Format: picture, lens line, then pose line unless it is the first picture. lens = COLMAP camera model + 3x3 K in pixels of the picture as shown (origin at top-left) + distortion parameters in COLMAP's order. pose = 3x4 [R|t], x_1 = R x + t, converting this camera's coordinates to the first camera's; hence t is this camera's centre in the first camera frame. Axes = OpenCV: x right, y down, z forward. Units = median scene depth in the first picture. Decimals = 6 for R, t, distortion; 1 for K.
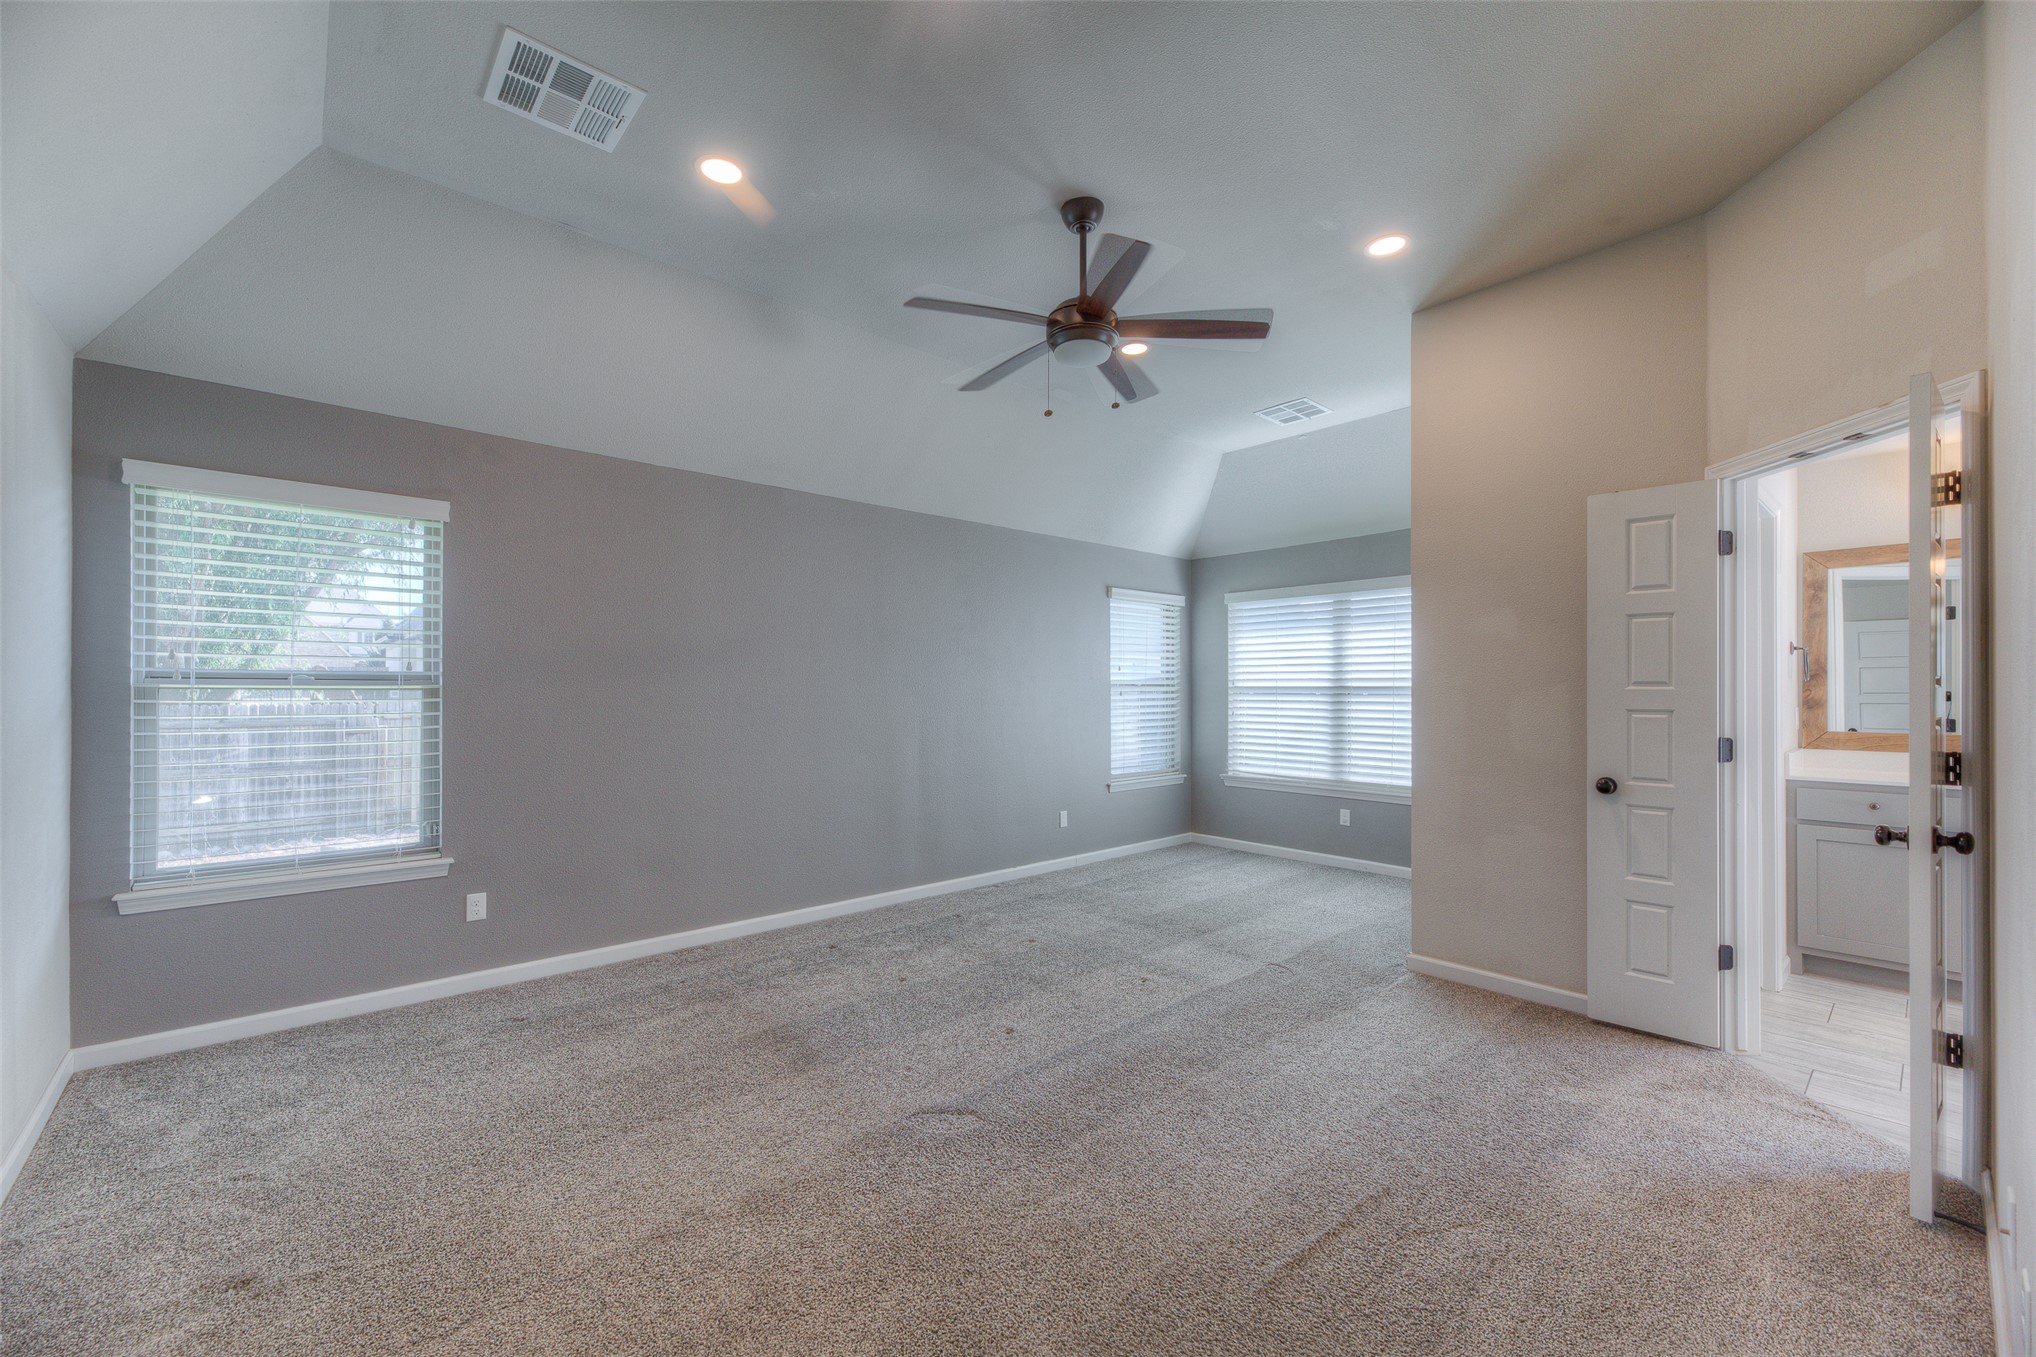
lens RADIAL K [[814.1, 0, 1013.8], [0, 814.1, 681.4], [0, 0, 1]] dist [0.024354, 0.000080]
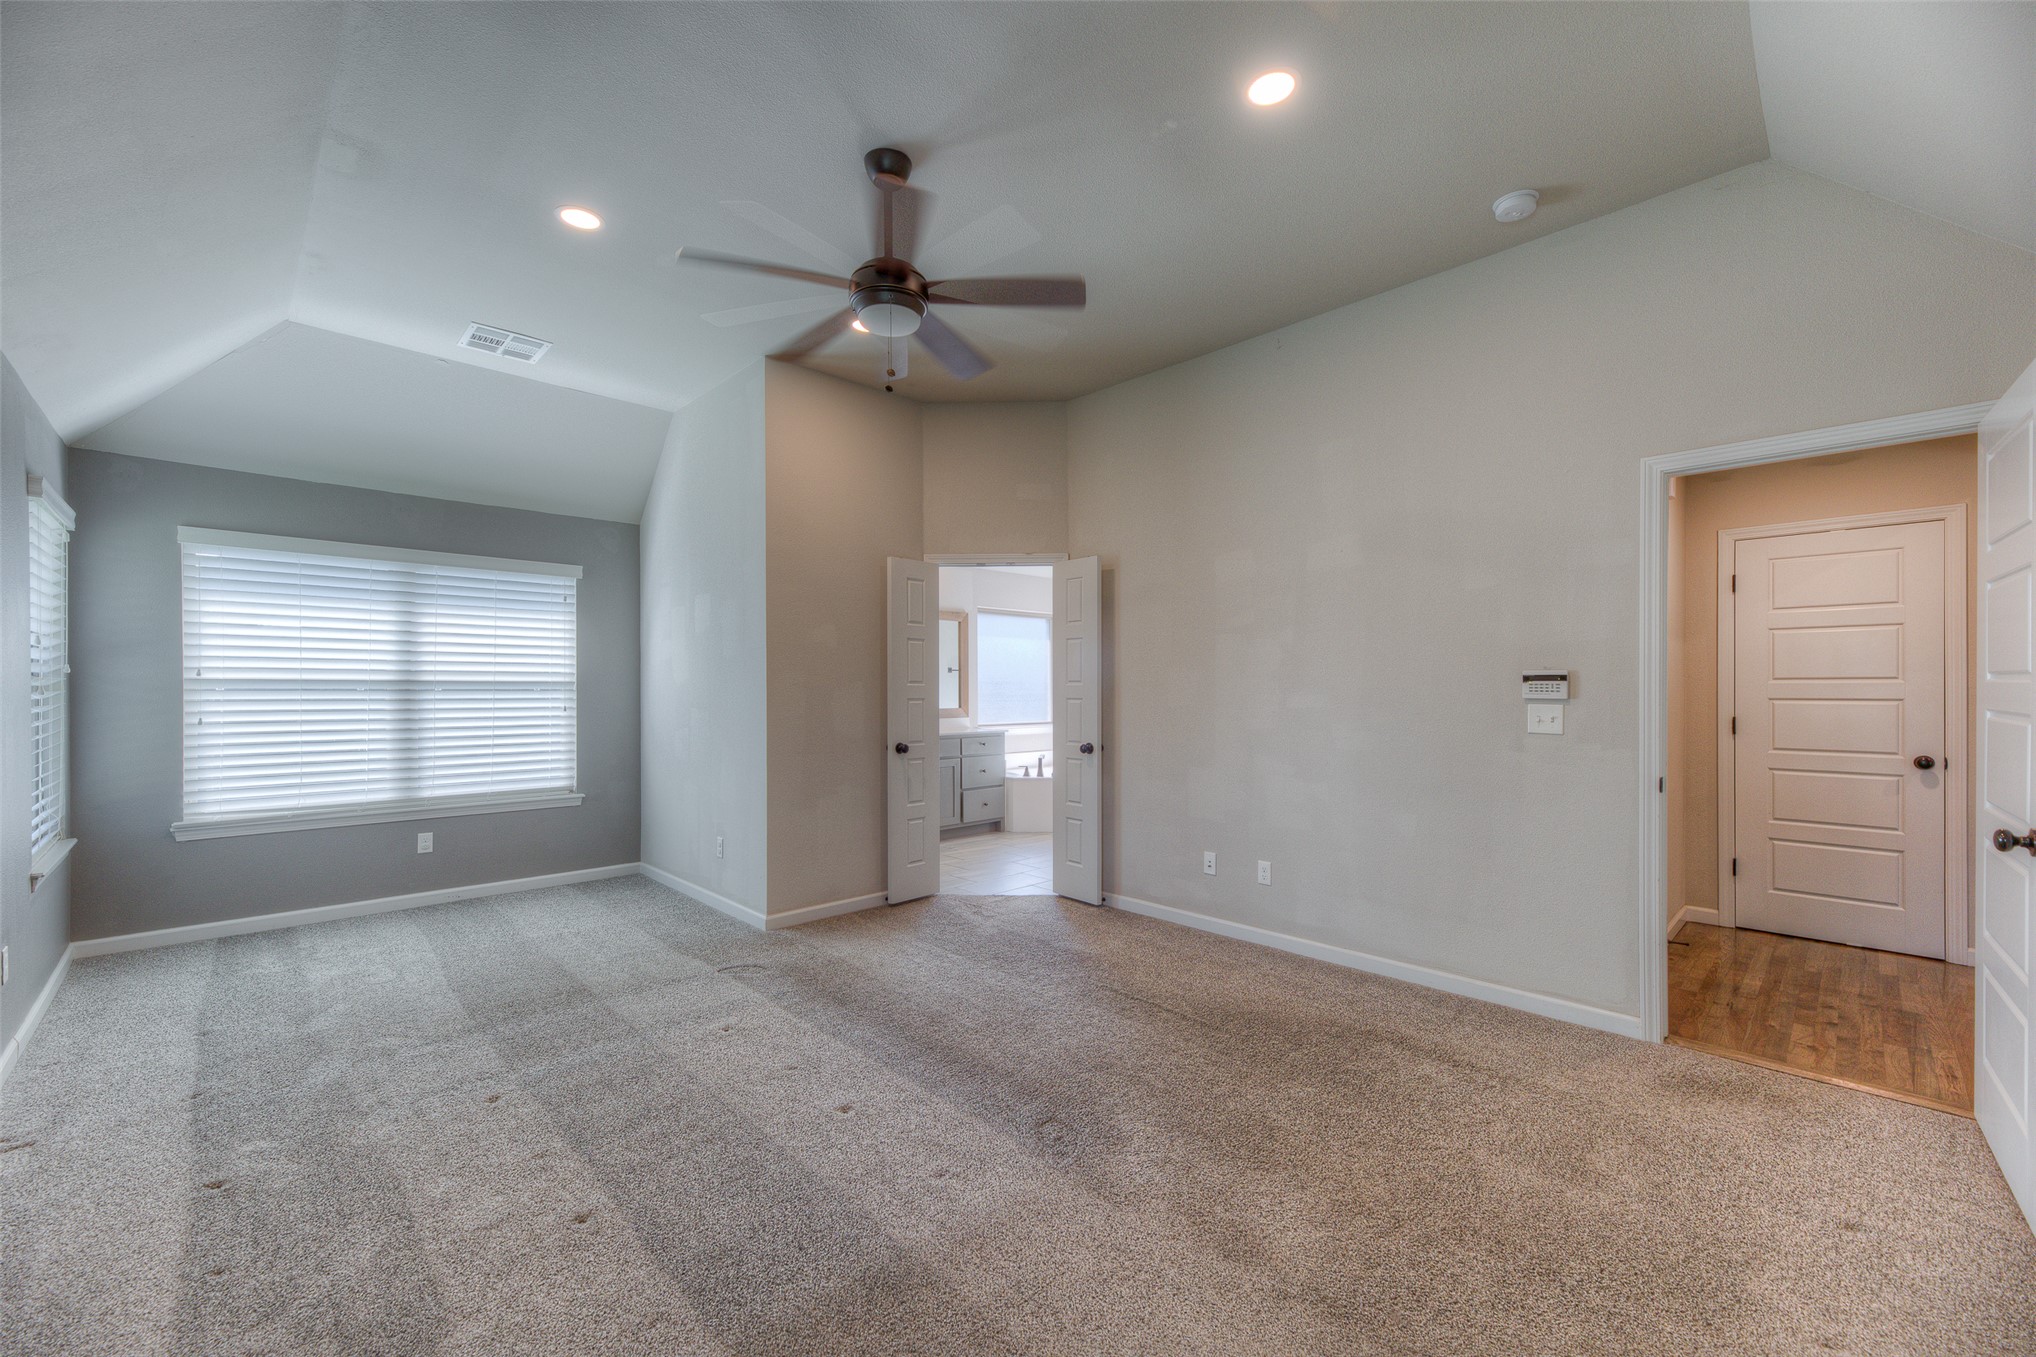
lens RADIAL K [[814.1, 0, 1010.6], [0, 814.1, 694.4], [0, 0, 1]] dist [0.024354, 0.000080]
pose [[-0.037863, -0.008277, 0.999249, -0.530543], [-0.014615, 0.999863, 0.007728, 0.006412], [-0.999176, -0.014312, -0.037979, 0.564046]]
